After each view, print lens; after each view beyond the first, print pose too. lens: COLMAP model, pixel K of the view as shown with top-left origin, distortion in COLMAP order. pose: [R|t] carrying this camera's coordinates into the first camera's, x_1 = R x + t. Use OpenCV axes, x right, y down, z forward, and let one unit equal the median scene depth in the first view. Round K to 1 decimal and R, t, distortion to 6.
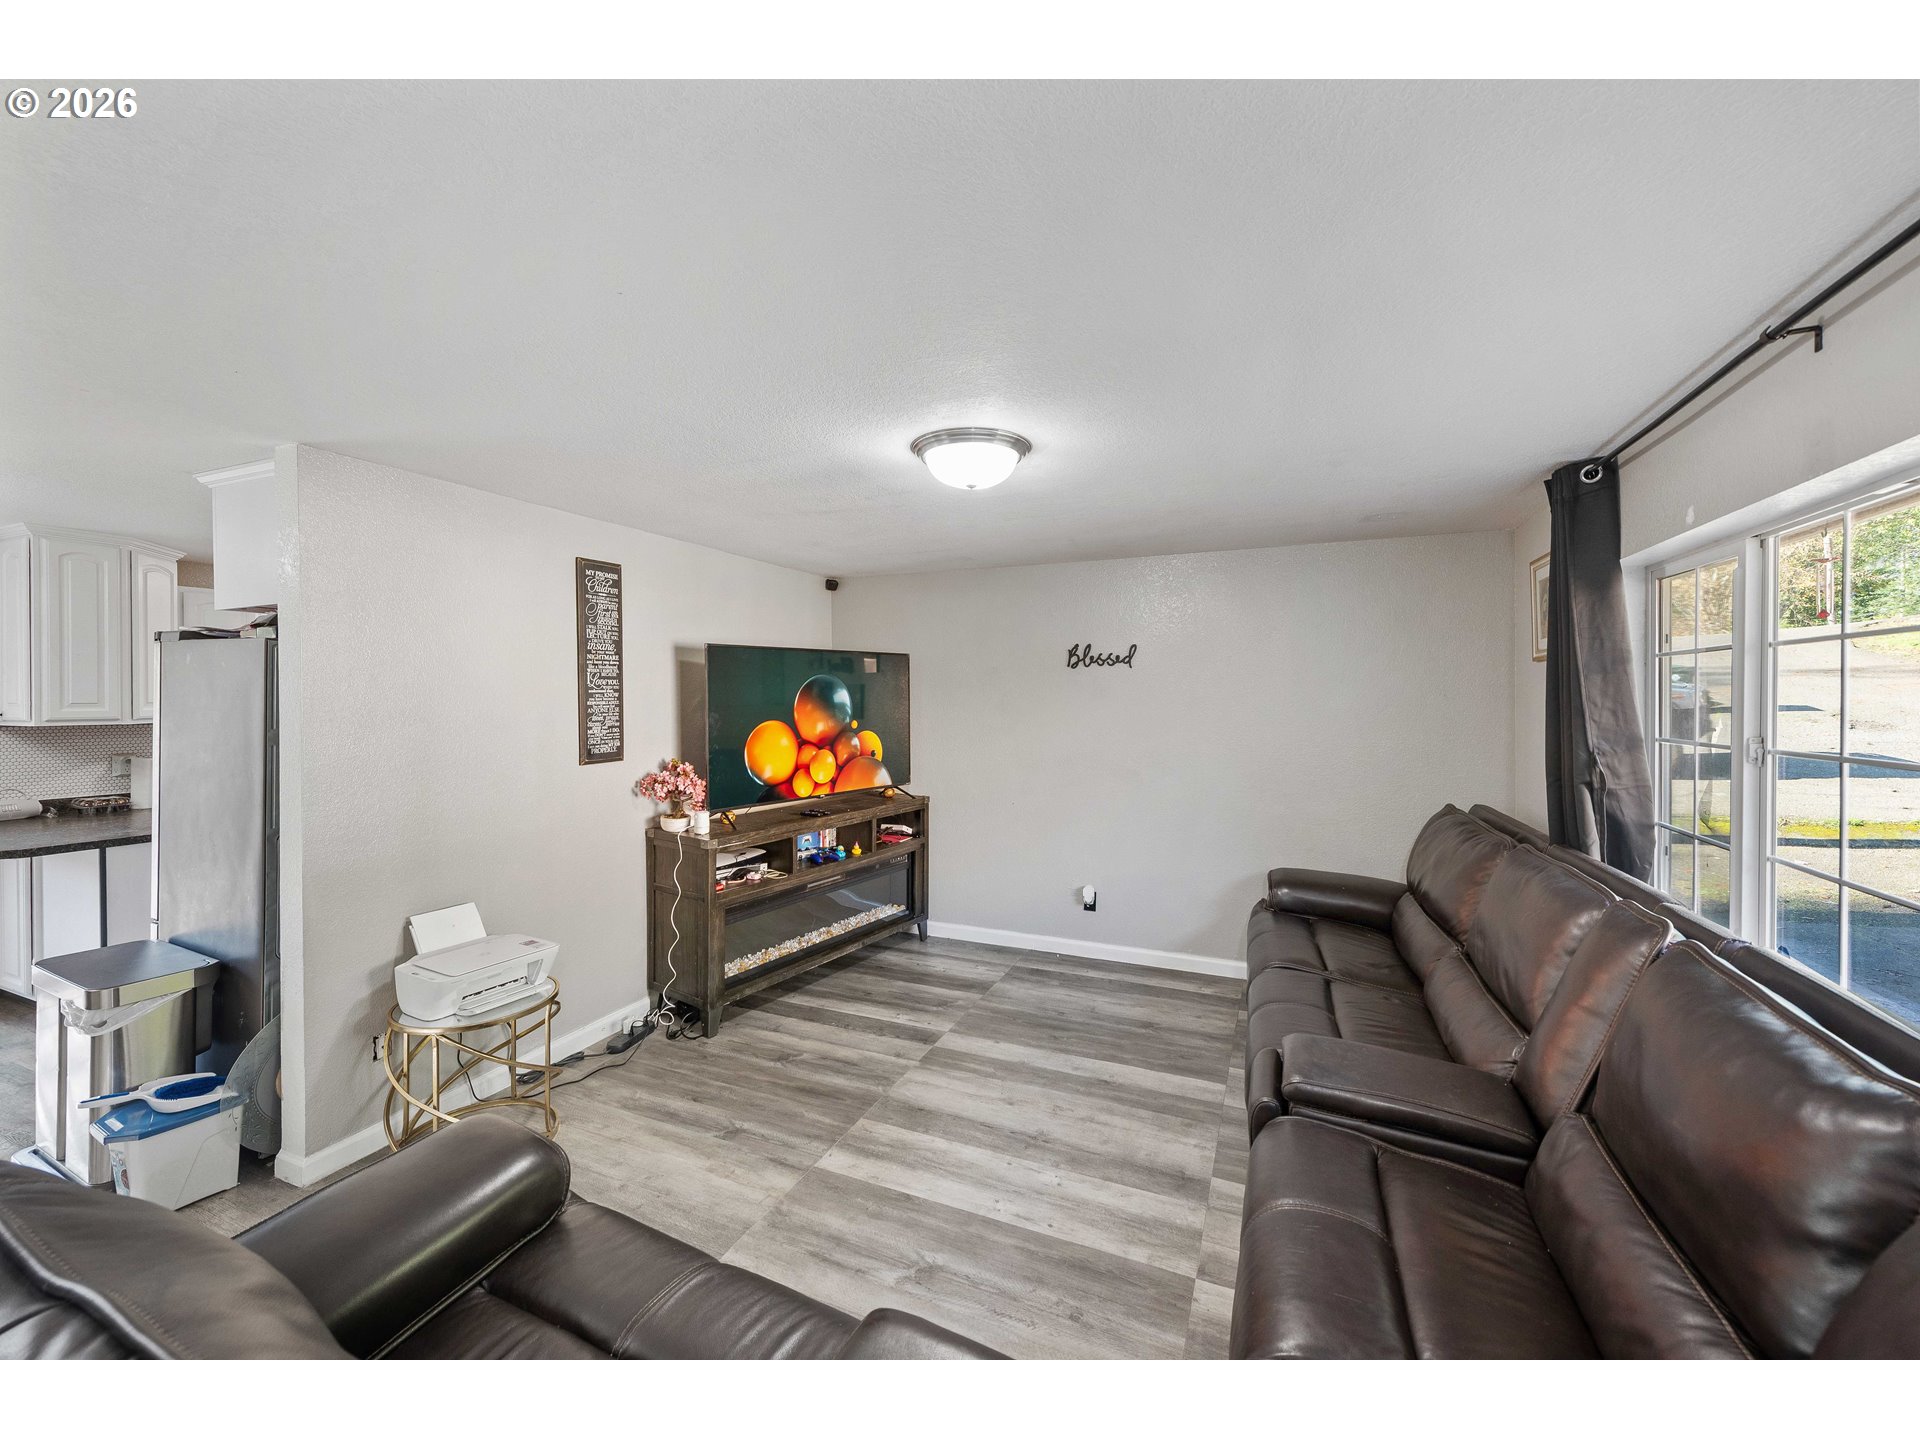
lens RADIAL K [[766.2, 0, 965.4], [0, 766.2, 701.4], [0, 0, 1]] dist [0.011278, -0.003552]
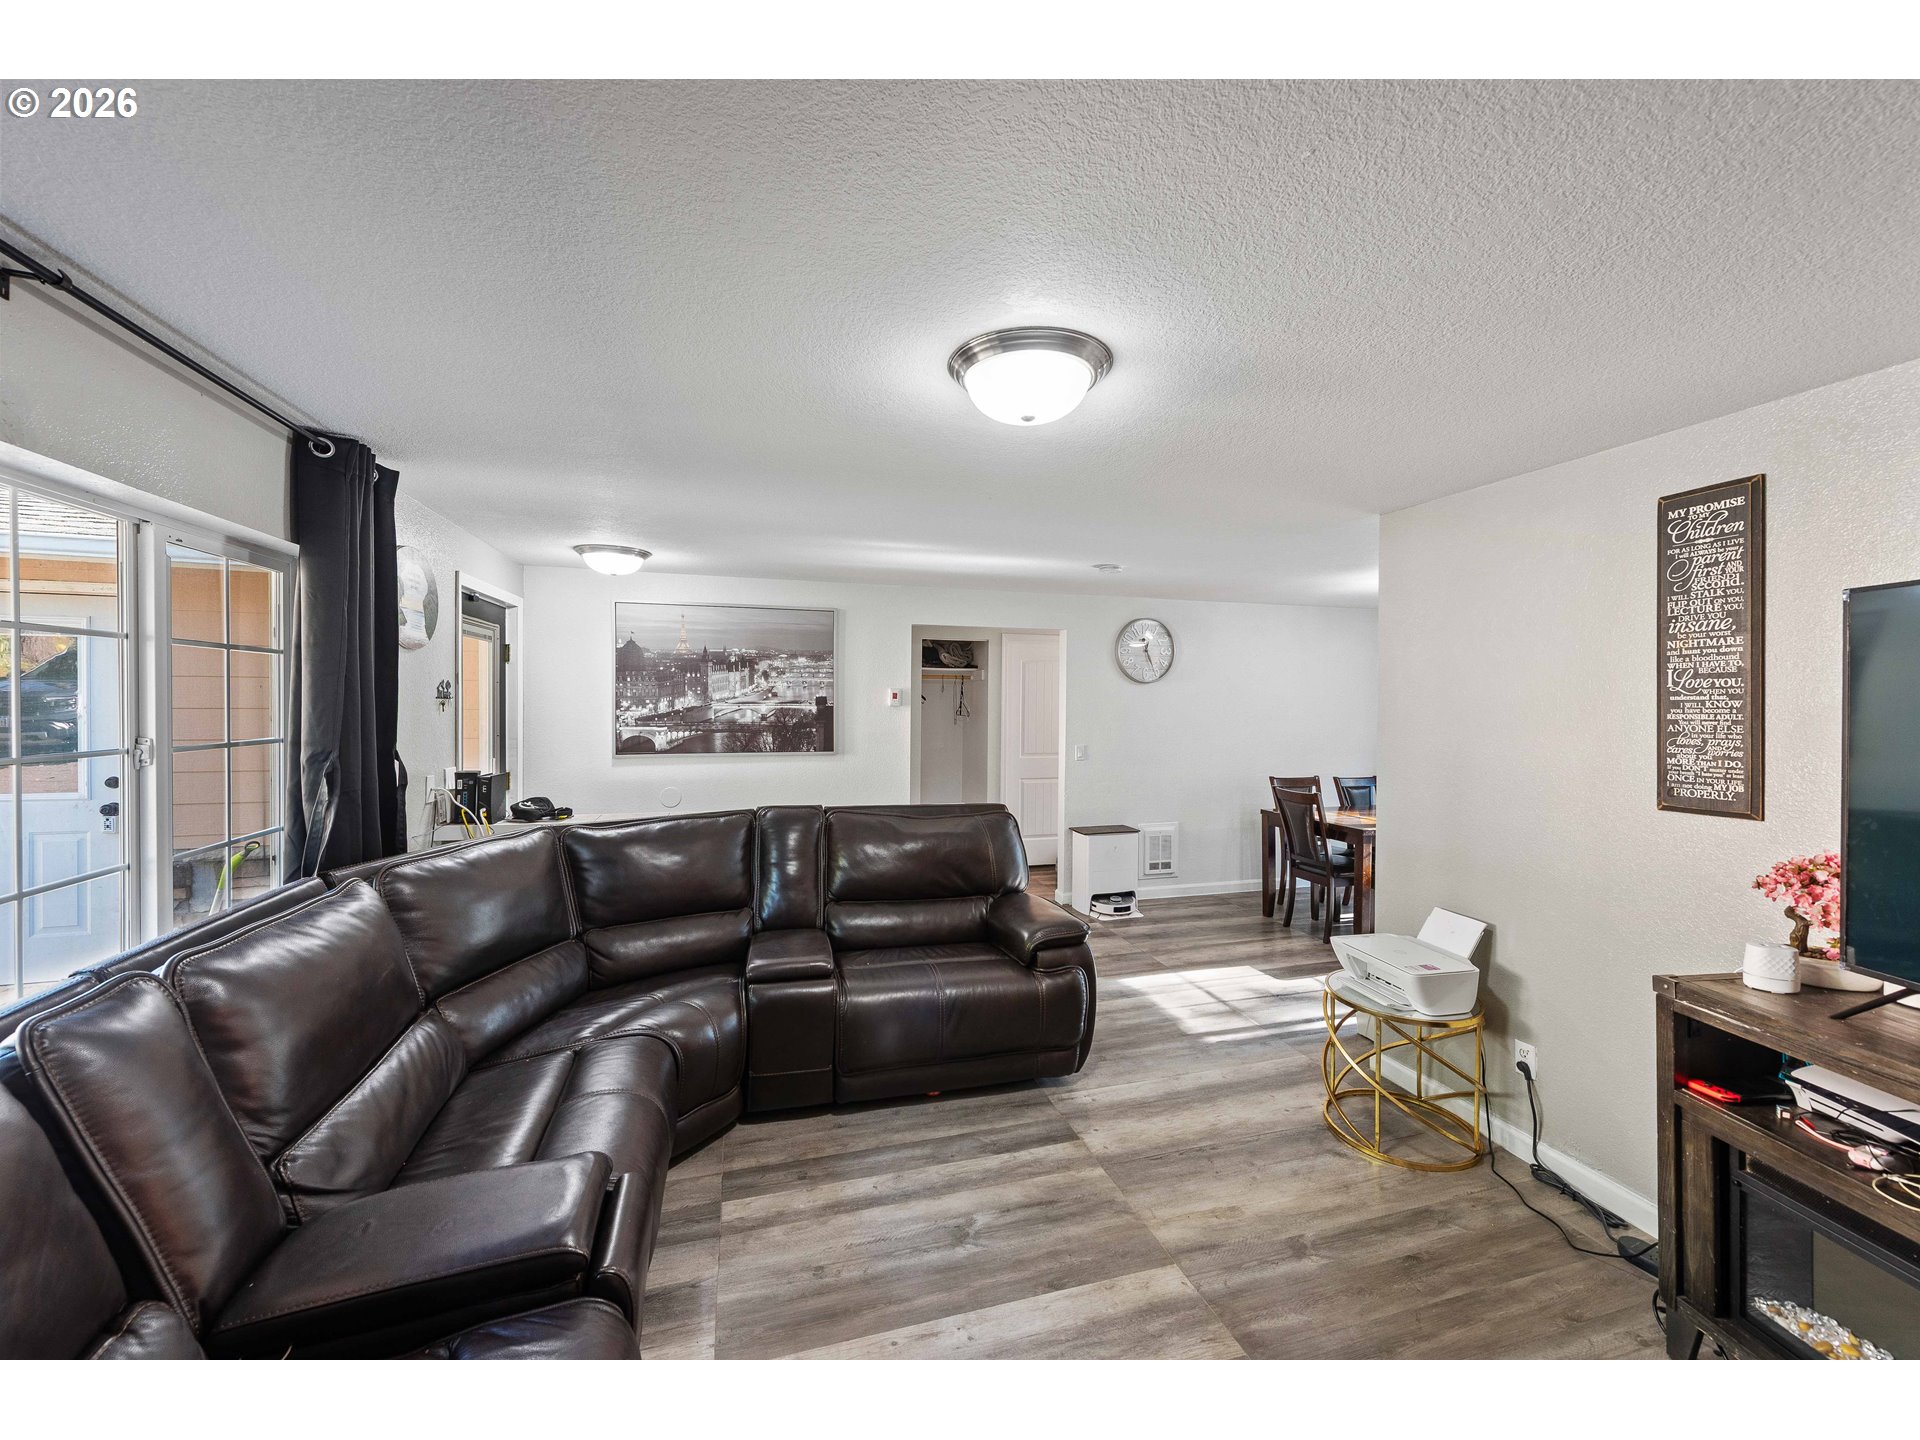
lens RADIAL K [[766.2, 0, 965.4], [0, 766.2, 708.8], [0, 0, 1]] dist [0.011278, -0.003552]
pose [[-0.776320, 0.002566, -0.630334, 0.452881], [-0.007816, 0.999876, 0.013697, -0.010271], [0.630291, 0.015560, -0.776203, 1.332938]]
